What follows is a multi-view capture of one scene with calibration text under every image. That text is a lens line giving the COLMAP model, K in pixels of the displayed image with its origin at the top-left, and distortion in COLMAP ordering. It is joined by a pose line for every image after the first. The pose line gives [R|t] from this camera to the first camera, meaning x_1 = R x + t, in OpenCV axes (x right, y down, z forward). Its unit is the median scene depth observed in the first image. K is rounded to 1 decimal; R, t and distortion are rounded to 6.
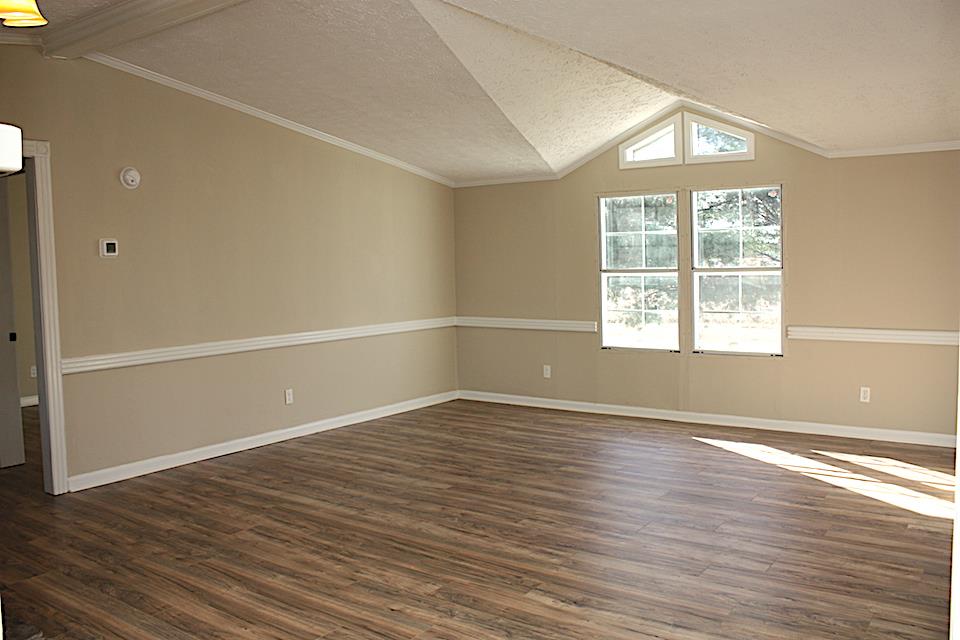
lens RADIAL K [[811.2, 0, 479.9], [0, 811.2, 318.5], [0, 0, 1]] dist [-0.148741, 0.136515]
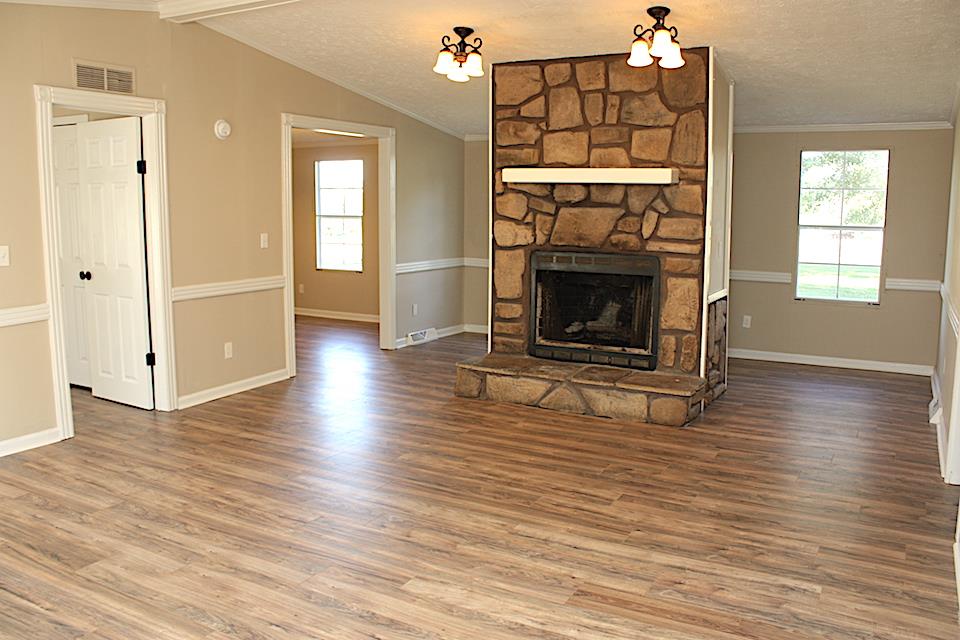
lens RADIAL K [[811.2, 0, 480.0], [0, 811.2, 322.0], [0, 0, 1]] dist [-0.148741, 0.136515]
pose [[-0.994217, 0.030546, -0.102954, -0.044809], [0.007271, 0.975641, 0.219253, -0.152211], [0.107144, 0.217236, -0.970221, 1.899261]]
